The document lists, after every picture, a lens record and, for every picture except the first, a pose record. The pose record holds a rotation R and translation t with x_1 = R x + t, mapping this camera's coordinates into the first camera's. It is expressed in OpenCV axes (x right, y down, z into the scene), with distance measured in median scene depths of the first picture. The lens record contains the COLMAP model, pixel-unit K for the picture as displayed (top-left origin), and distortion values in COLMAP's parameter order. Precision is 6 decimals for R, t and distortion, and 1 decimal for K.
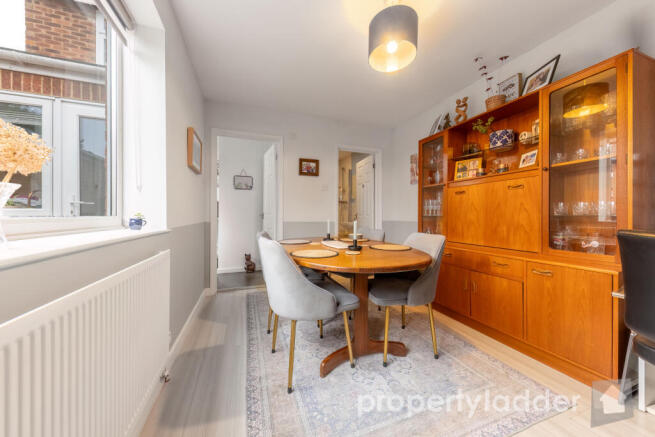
lens RADIAL K [[227.2, 0, 328.6], [0, 227.2, 216.4], [0, 0, 1]] dist [0.002189, 0.000308]
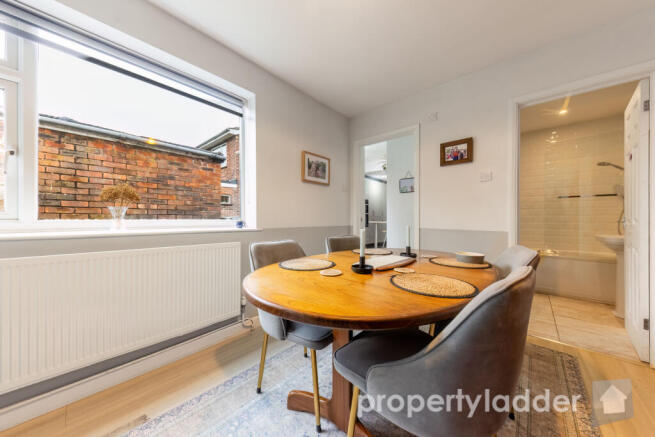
lens RADIAL K [[227.2, 0, 329.2], [0, 227.2, 219.3], [0, 0, 1]] dist [0.002189, 0.000308]
pose [[0.469721, -0.000691, -0.882815, 0.355421], [-0.009465, 0.999938, -0.005819, 0.000960], [0.882764, 0.011089, 0.469685, 0.321707]]
